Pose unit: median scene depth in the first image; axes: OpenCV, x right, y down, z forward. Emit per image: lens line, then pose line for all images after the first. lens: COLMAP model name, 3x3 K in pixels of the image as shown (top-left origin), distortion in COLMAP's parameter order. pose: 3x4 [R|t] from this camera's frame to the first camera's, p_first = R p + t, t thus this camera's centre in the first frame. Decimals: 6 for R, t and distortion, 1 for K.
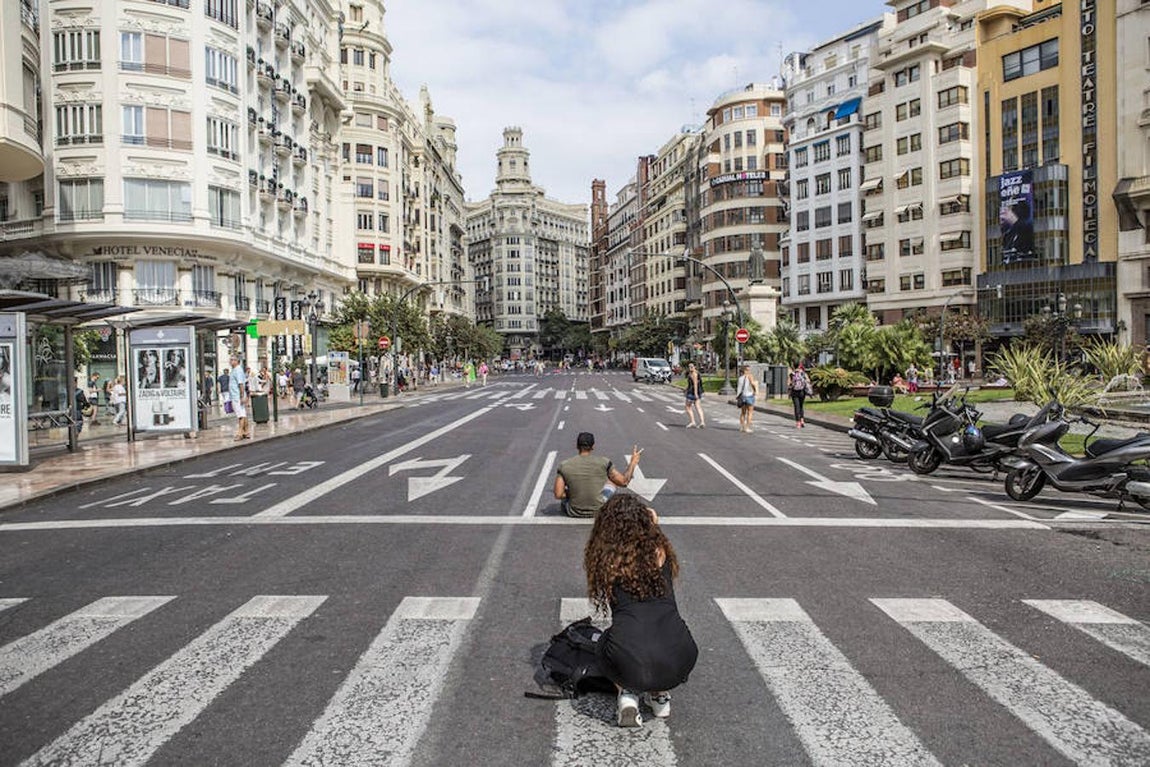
lens RADIAL K [[1018.8, 0, 575.0], [0, 1018.8, 383.5], [0, 0, 1]] dist [-0.004106, -0.000539]
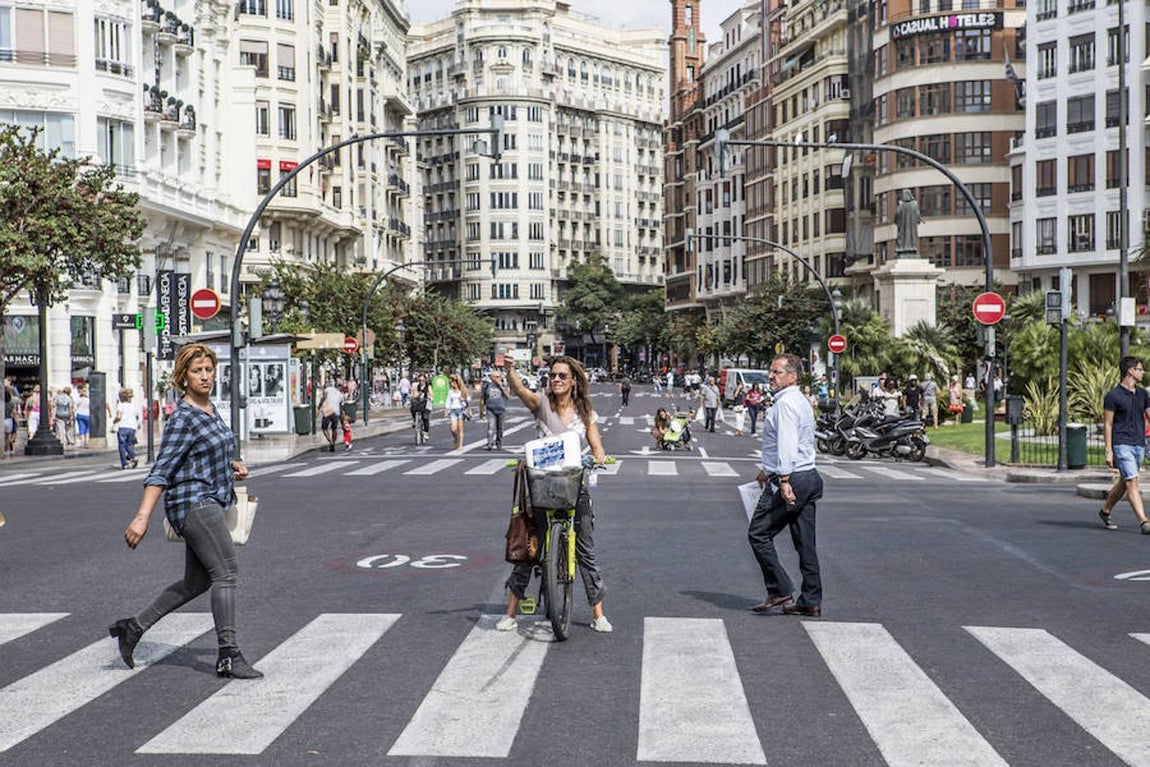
lens RADIAL K [[1018.8, 0, 575.0], [0, 1018.8, 383.5], [0, 0, 1]] dist [-0.004106, -0.000539]
pose [[0.999253, 0.009329, -0.037490, -0.008057], [-0.009878, 0.999846, -0.014502, -0.008197], [0.037349, 0.014862, 0.999192, 0.494298]]
